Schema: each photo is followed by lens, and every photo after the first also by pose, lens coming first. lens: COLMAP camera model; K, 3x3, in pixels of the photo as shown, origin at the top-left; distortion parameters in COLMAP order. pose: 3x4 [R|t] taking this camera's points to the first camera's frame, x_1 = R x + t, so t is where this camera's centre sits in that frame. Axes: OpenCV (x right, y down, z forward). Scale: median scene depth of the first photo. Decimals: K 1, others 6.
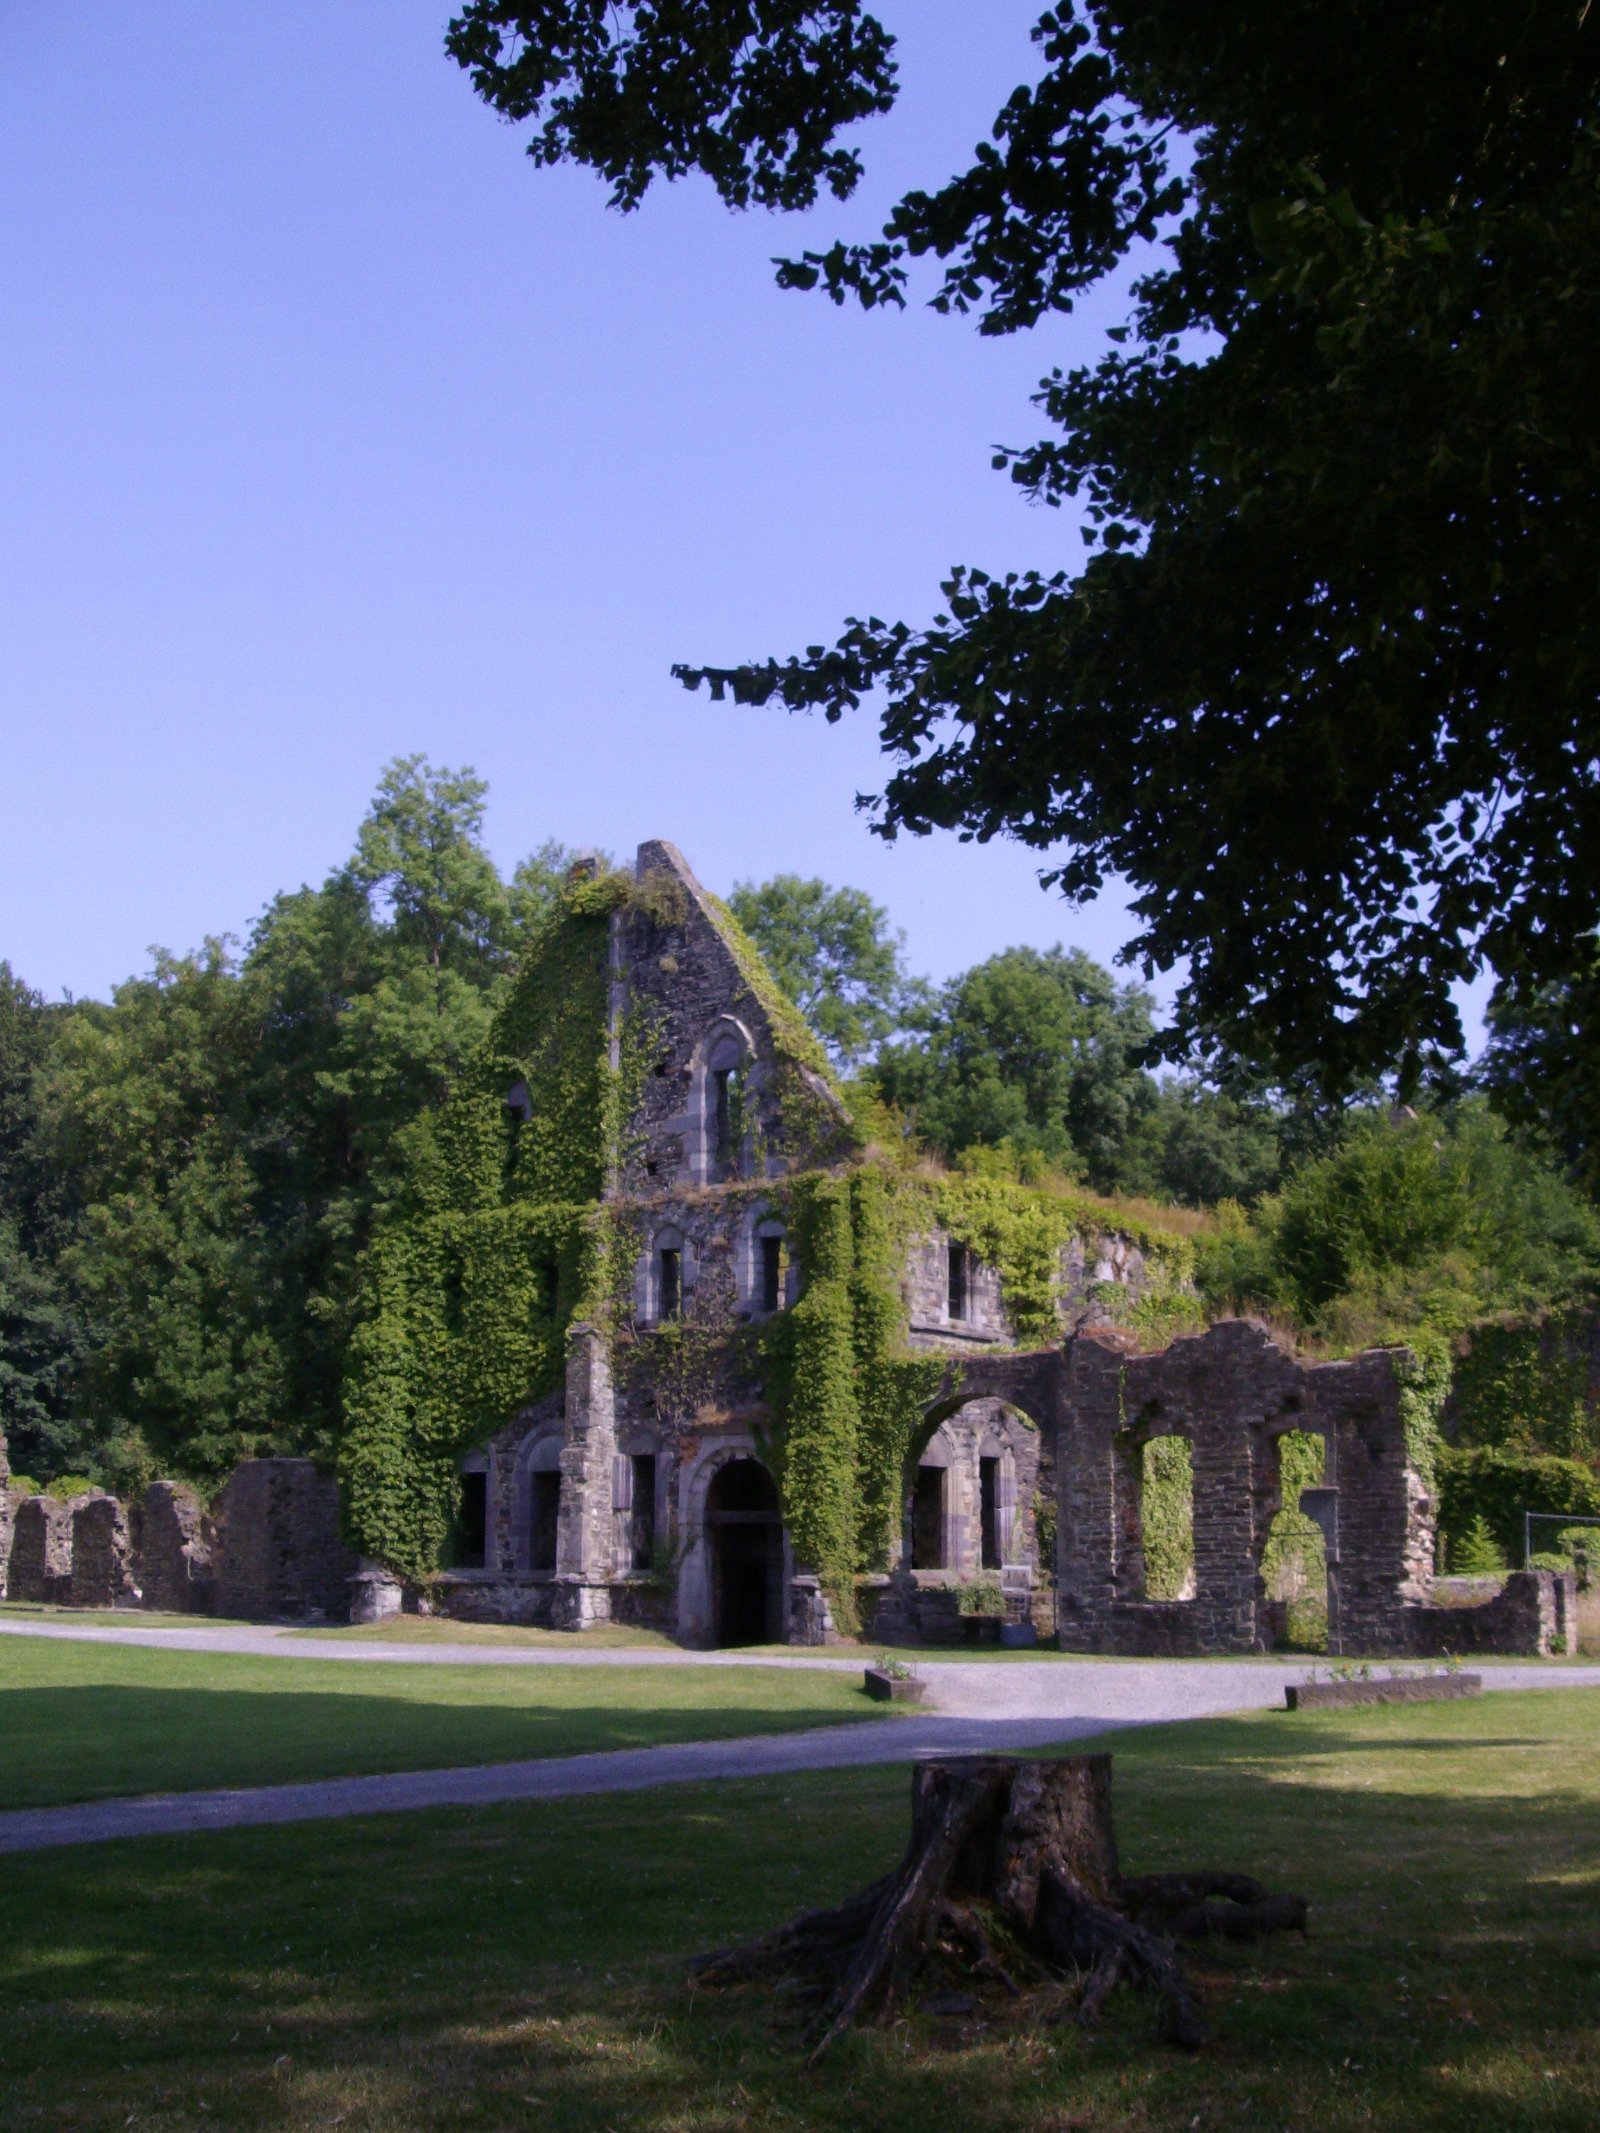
lens RADIAL K [[2250.3, 0, 908.9], [0, 2250.3, 1150.1], [0, 0, 1]] dist [-0.170774, 0.076900]
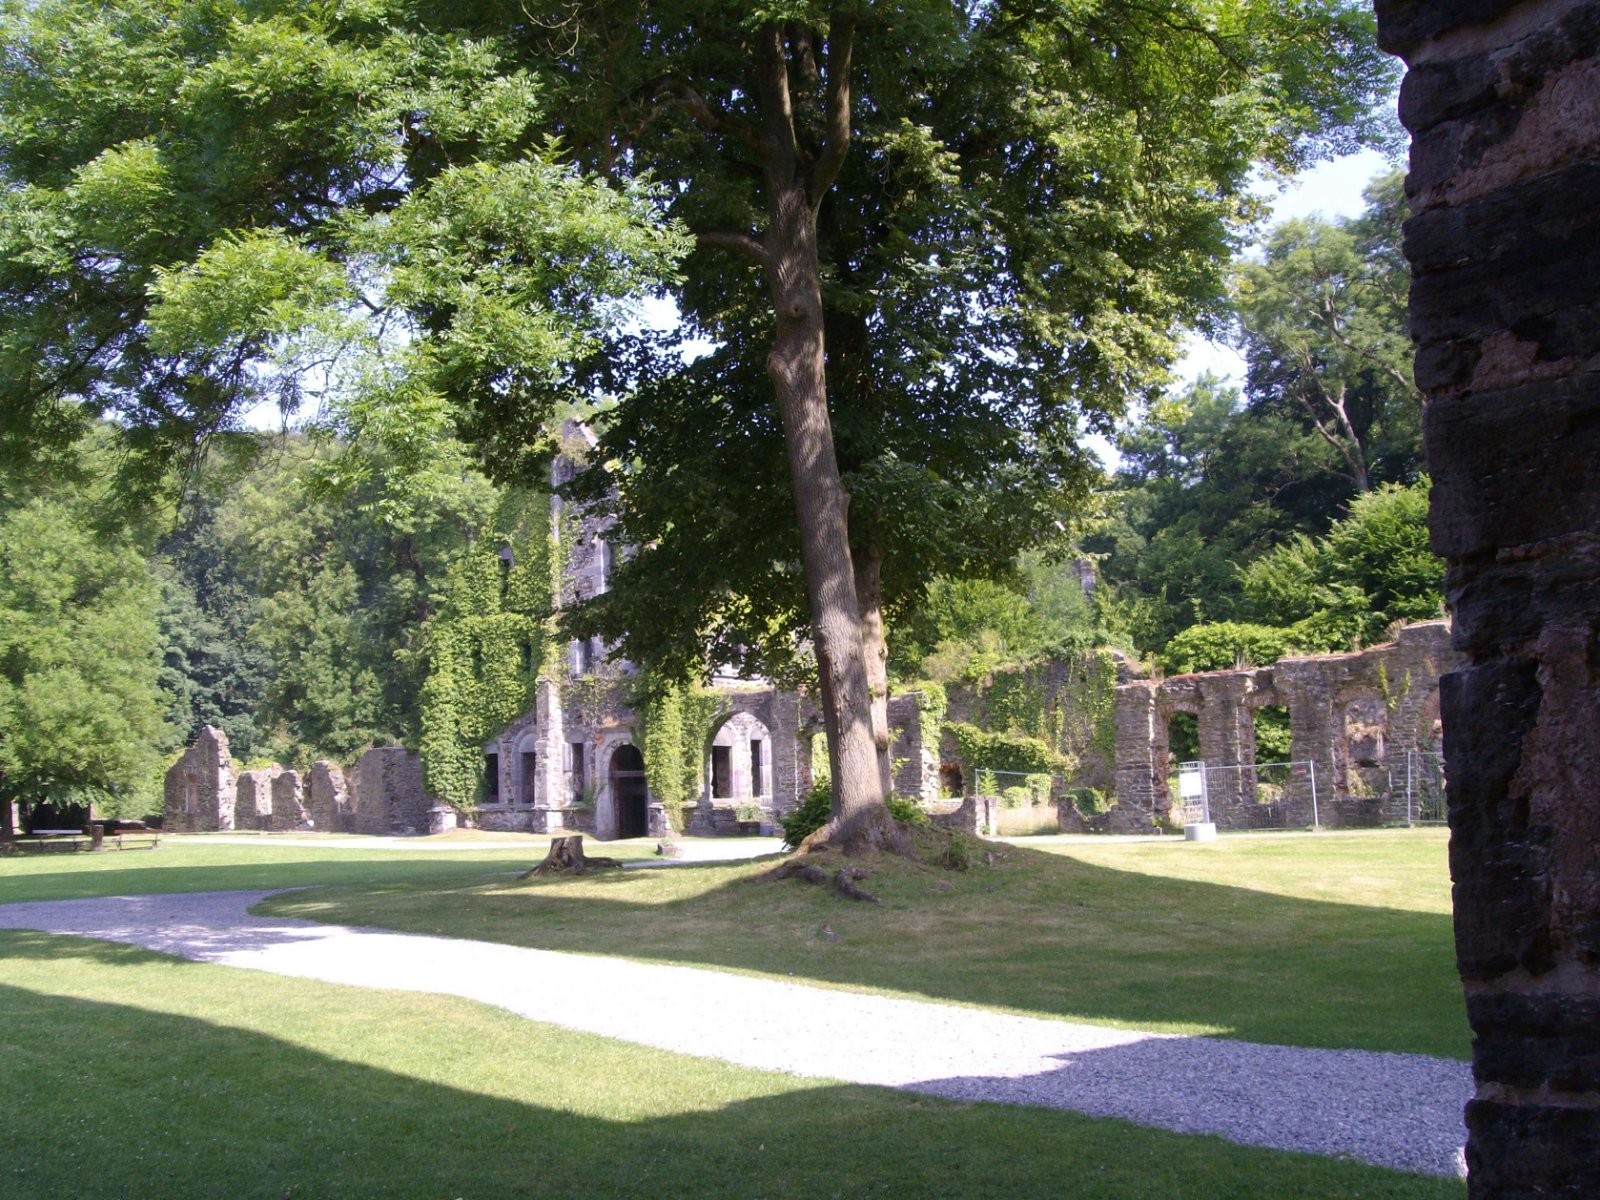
lens RADIAL K [[1688.0, 0, 753.5], [0, 1688.0, 661.1], [0, 0, 1]] dist [-0.170774, 0.076900]
pose [[0.998834, -0.024389, -0.041661, 0.090954], [0.028647, 0.994072, 0.104884, -0.078505], [0.038856, -0.105955, 0.993612, -0.412874]]
